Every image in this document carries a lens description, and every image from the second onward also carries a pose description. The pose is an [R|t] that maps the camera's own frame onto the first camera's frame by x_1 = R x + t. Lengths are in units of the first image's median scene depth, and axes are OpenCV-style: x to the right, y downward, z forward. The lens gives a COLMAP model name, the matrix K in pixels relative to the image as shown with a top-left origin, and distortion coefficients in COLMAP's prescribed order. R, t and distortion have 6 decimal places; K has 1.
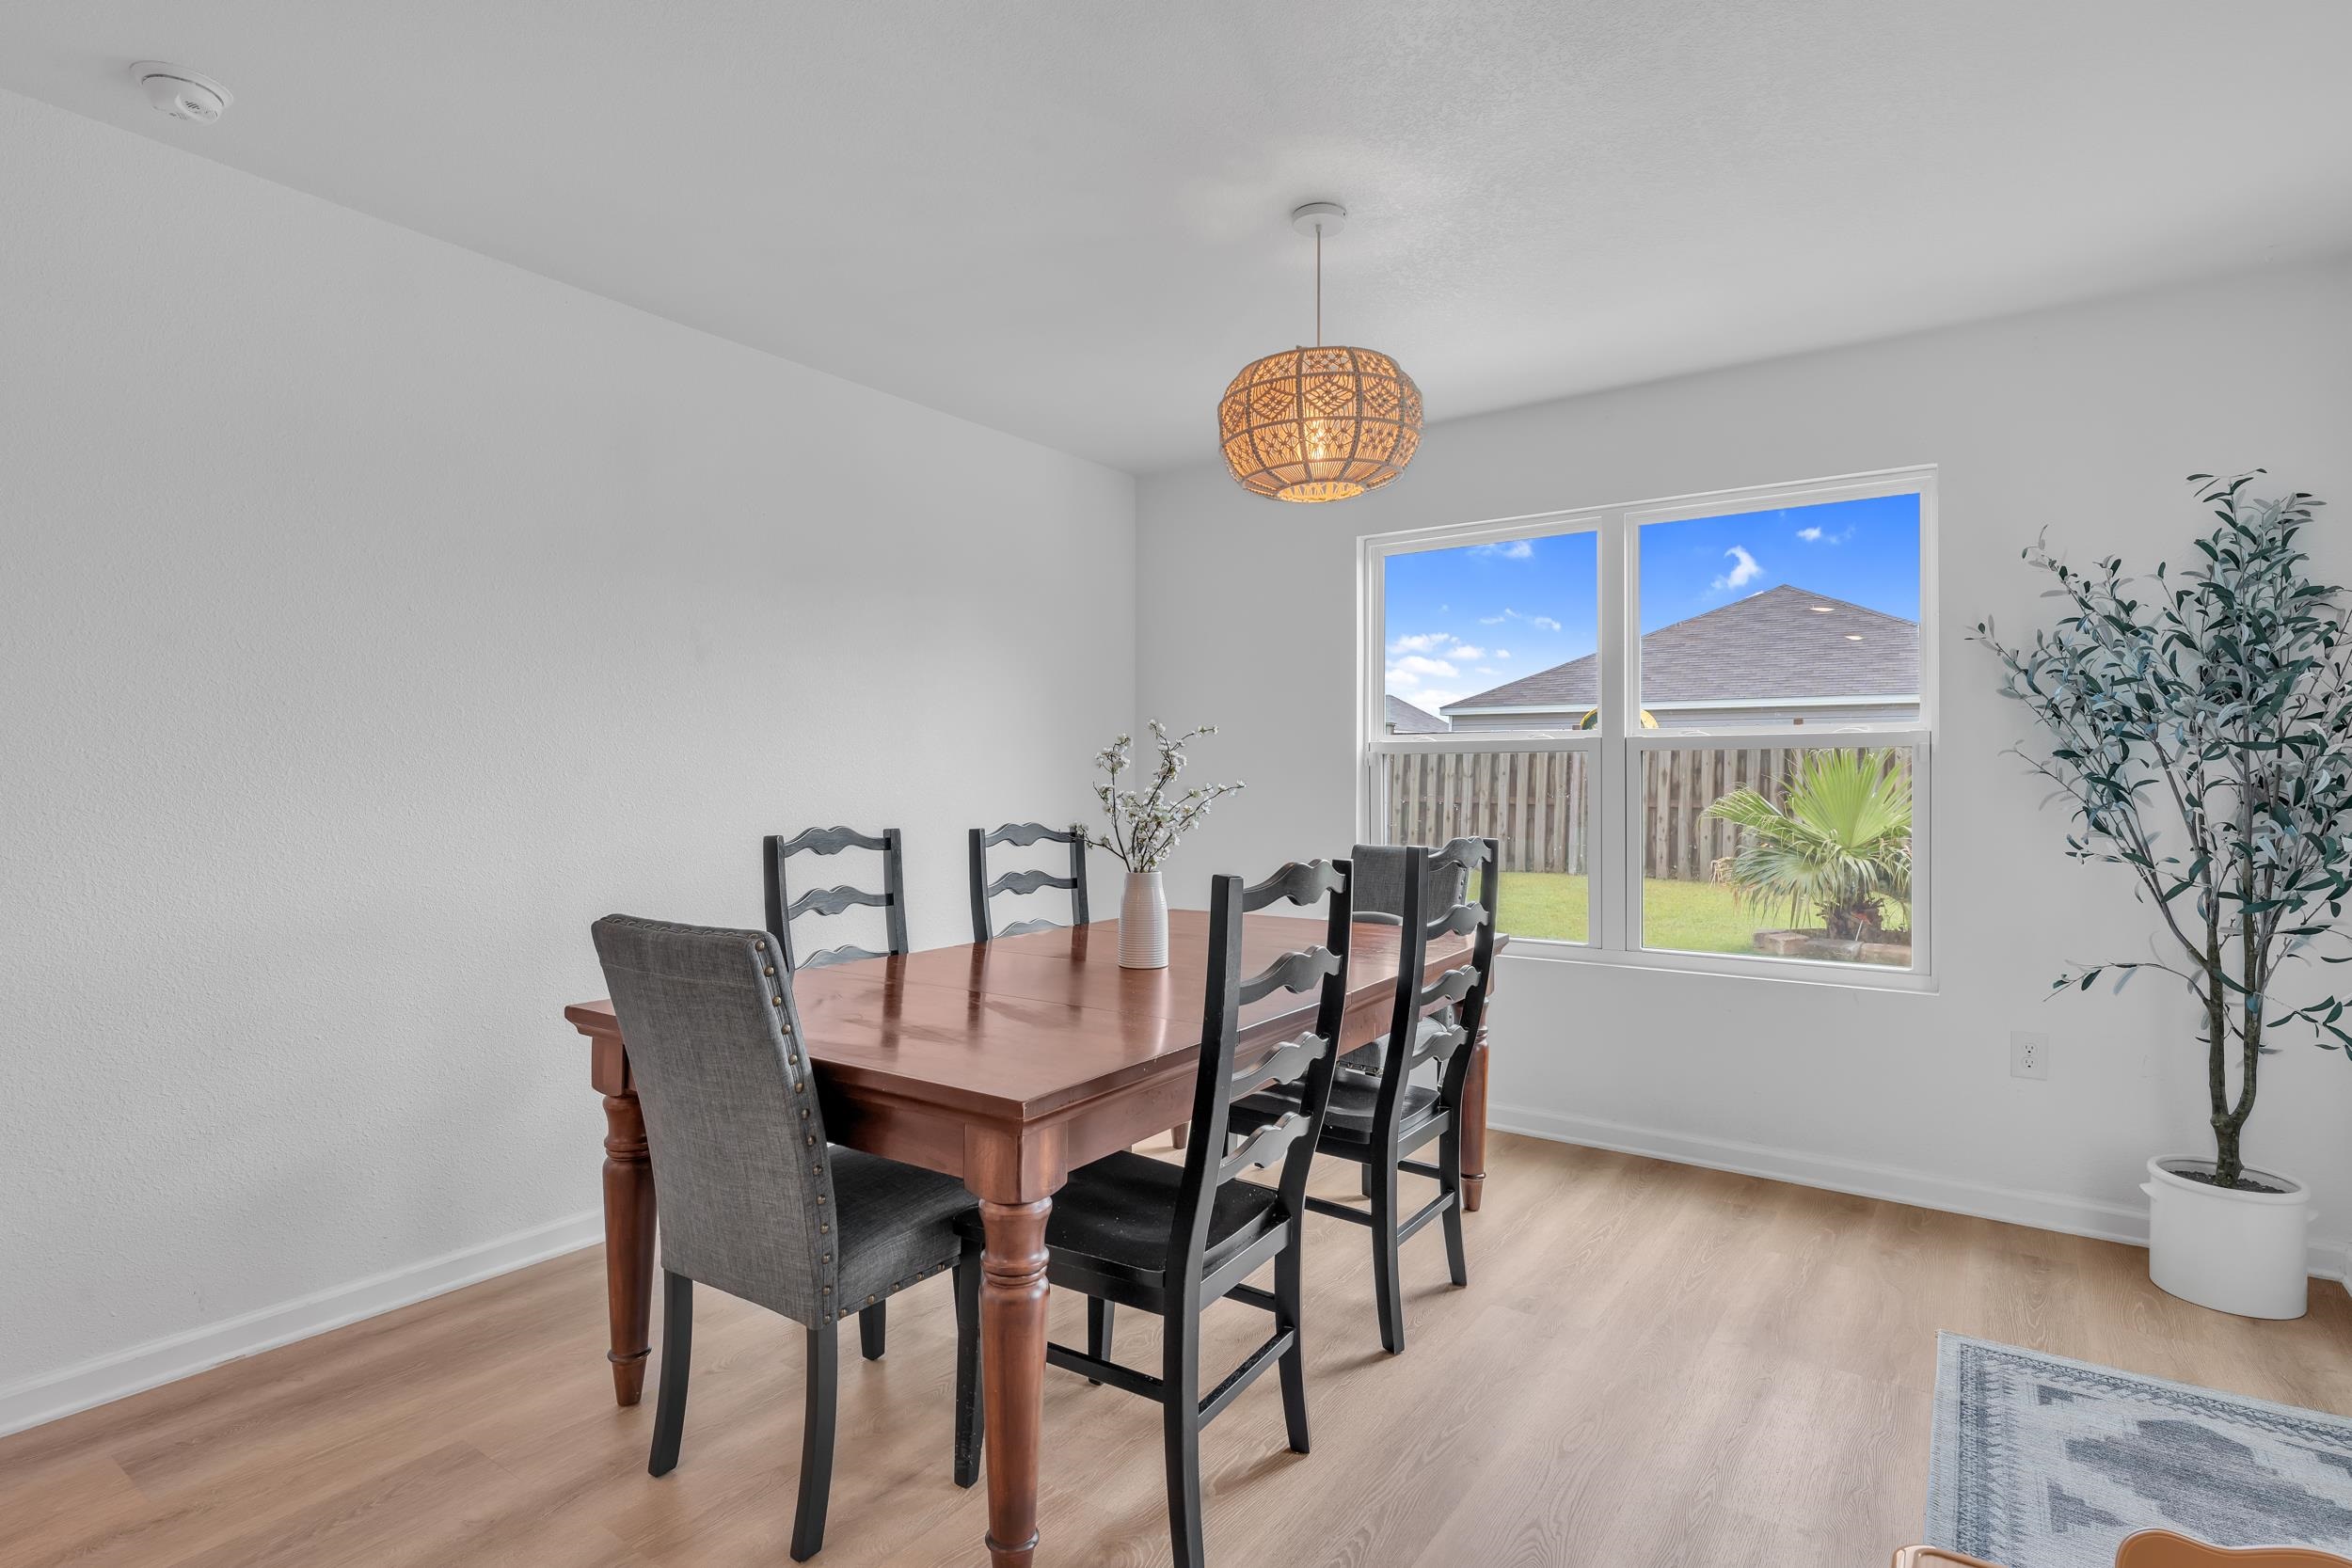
lens RADIAL K [[1168.1, 0, 1252.8], [0, 1168.1, 783.8], [0, 0, 1]] dist [0.001777, -0.000806]
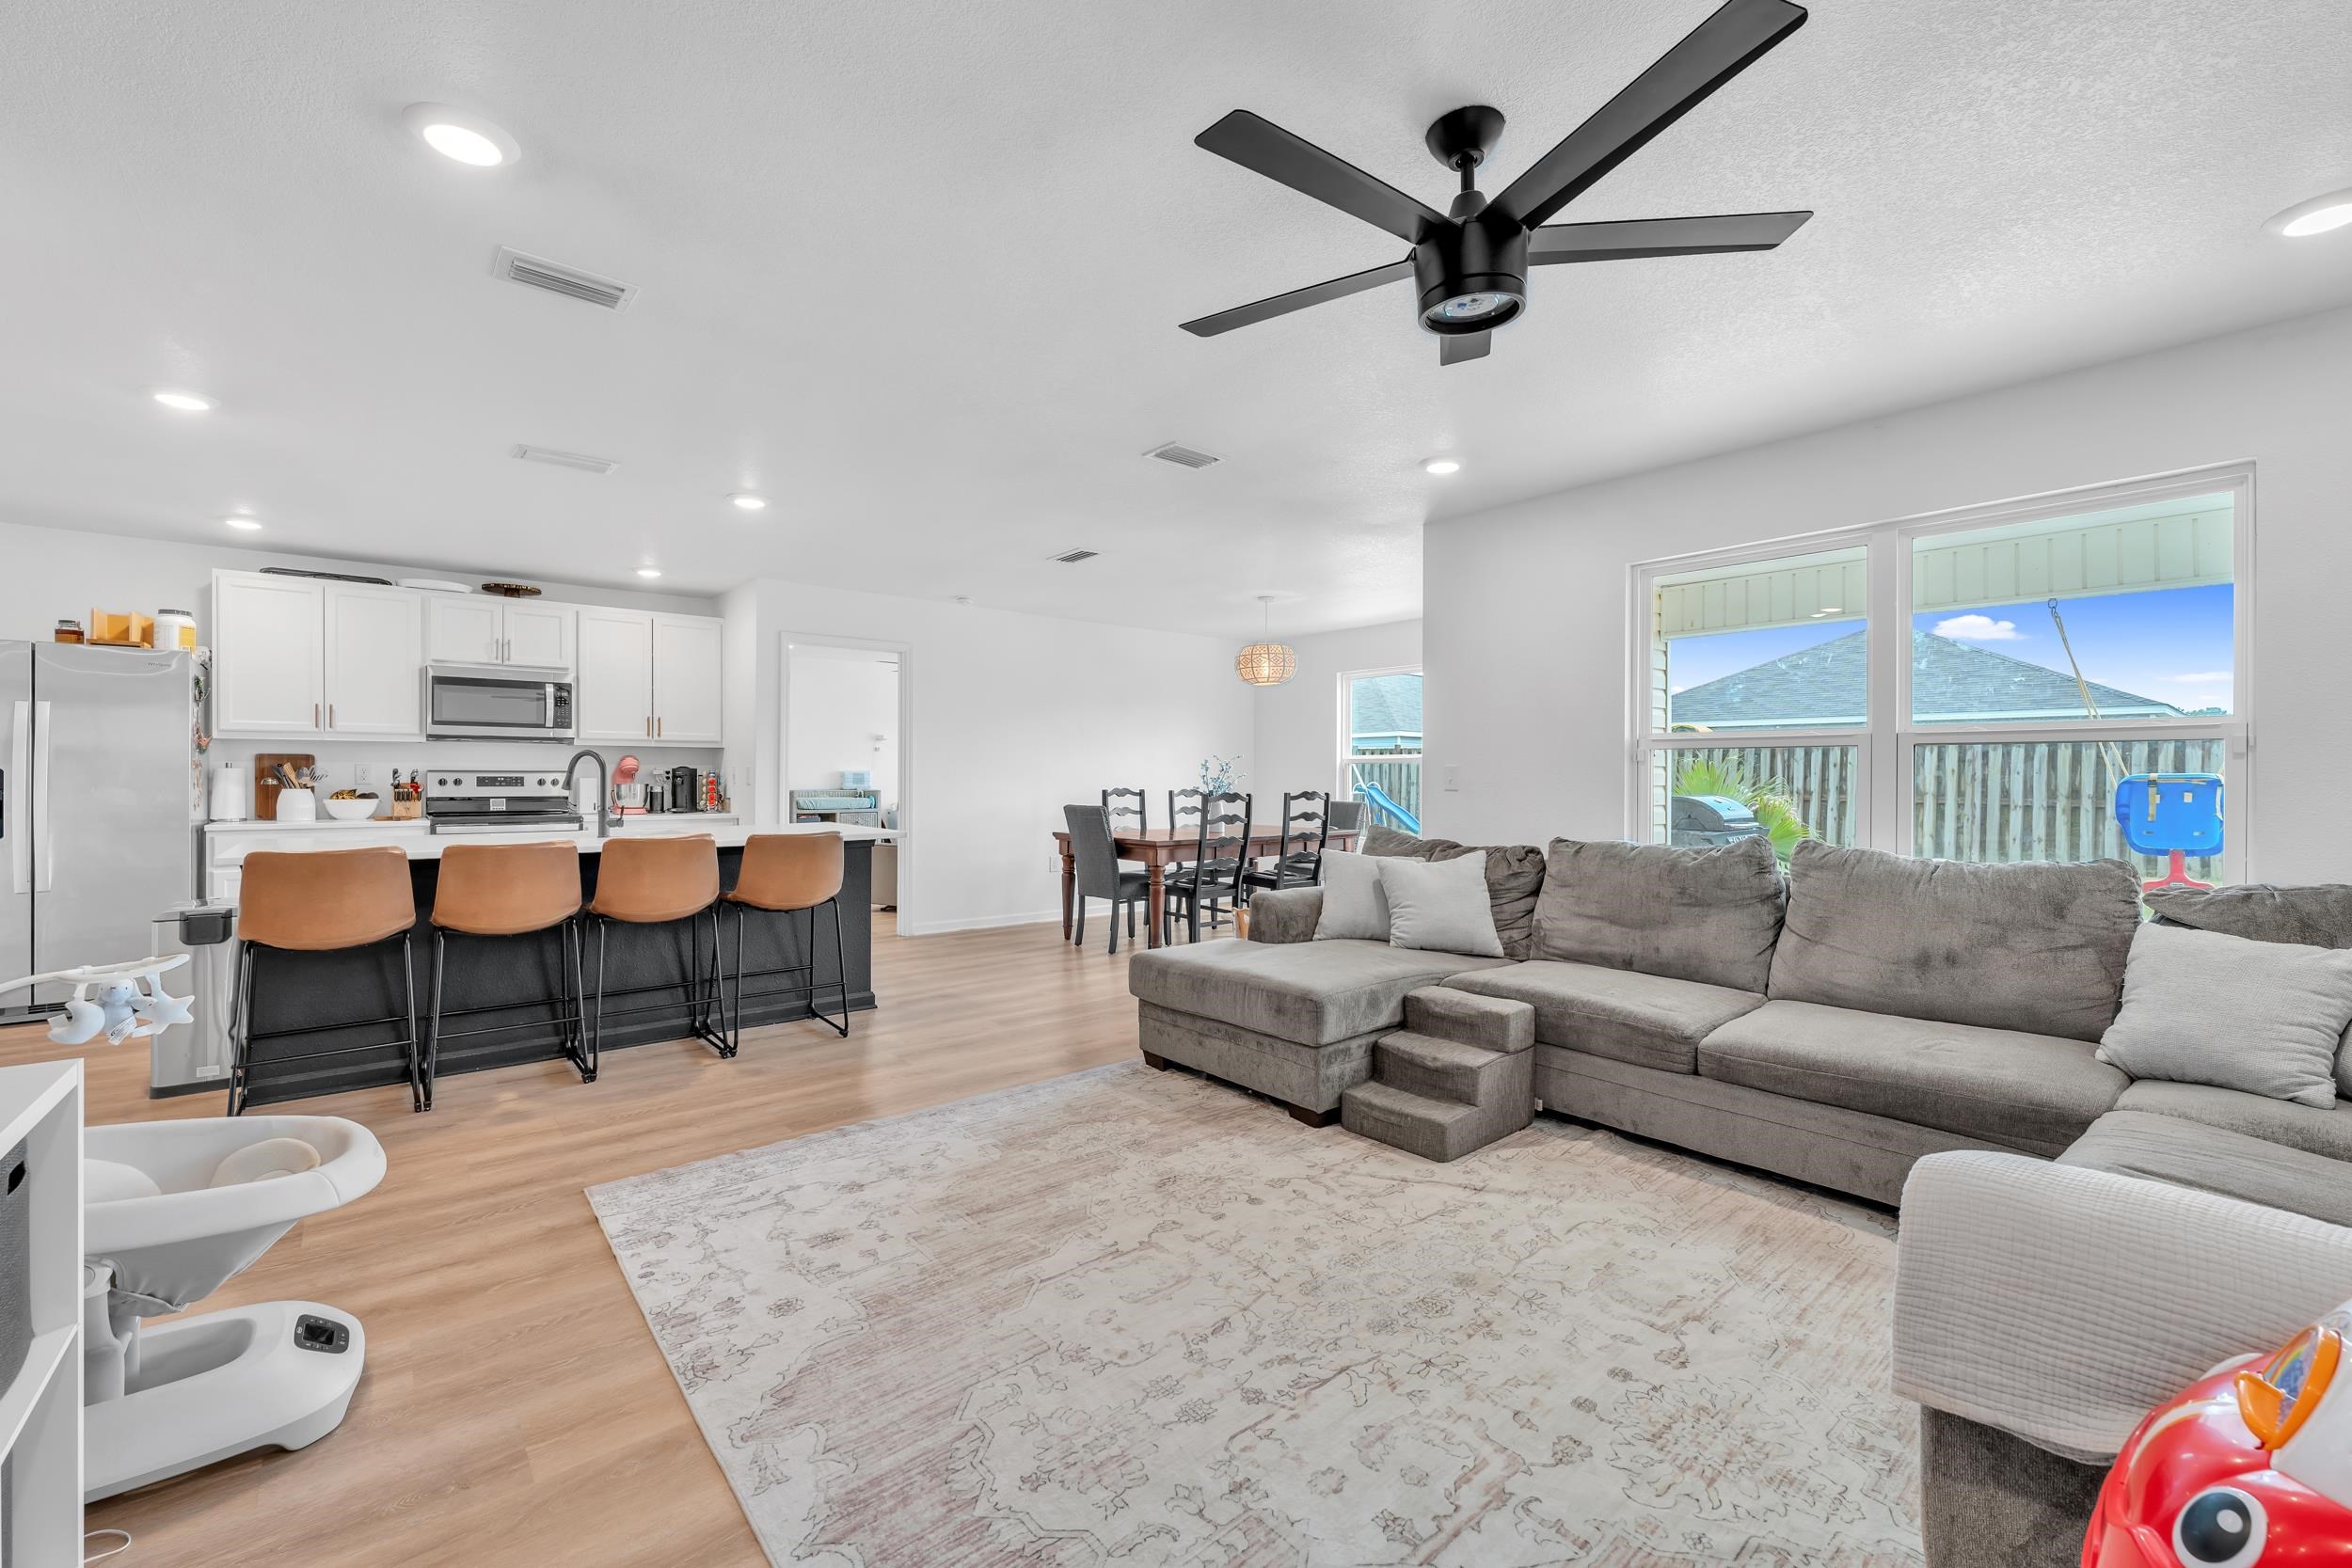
lens RADIAL K [[965.6, 0, 1173.0], [0, 965.6, 777.9], [0, 0, 1]] dist [-0.004847, -0.000154]
pose [[0.952298, 0.006677, -0.305096, 0.603522], [-0.009023, 0.999940, -0.006283, 0.029831], [0.305035, 0.008736, 0.952301, -1.537282]]
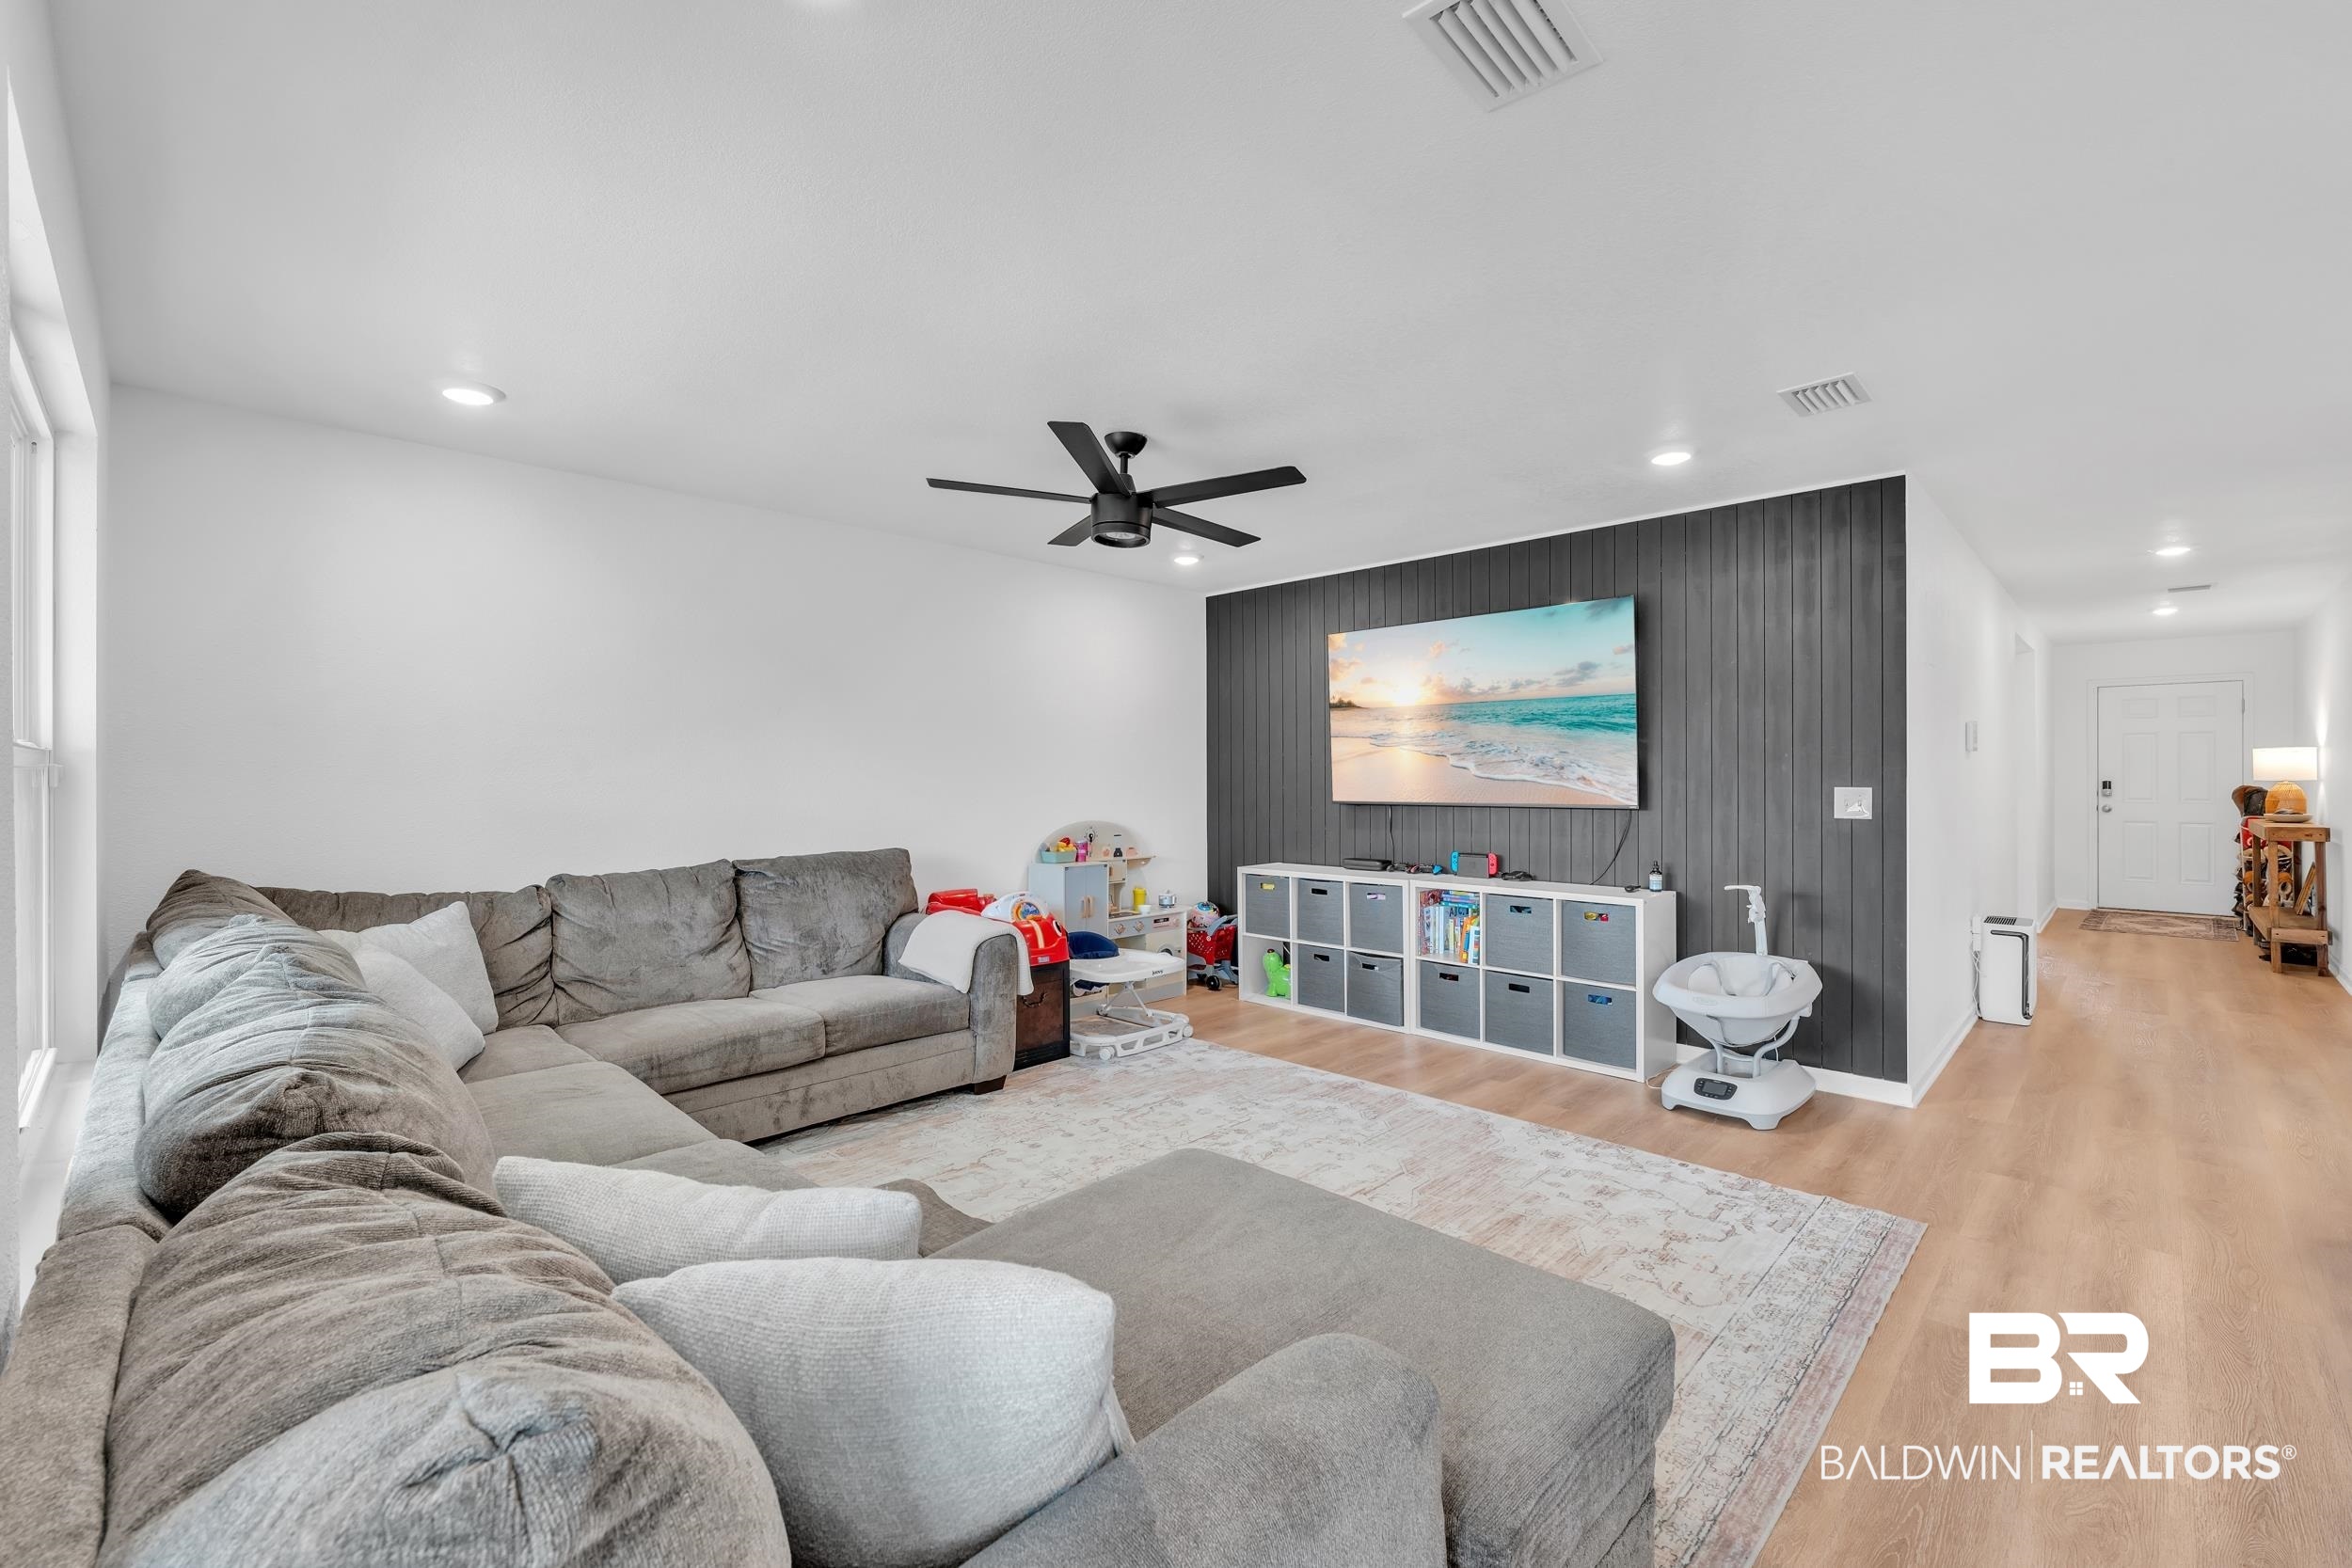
lens RADIAL K [[1006.4, 0, 1174.0], [0, 1006.4, 784.3], [0, 0, 1]] dist [0.003459, -0.000009]
pose [[-0.976214, 0.001825, 0.216804, 0.260077], [0.005879, 0.999820, 0.018059, -0.023272], [-0.216732, 0.018904, -0.976048, 0.385299]]
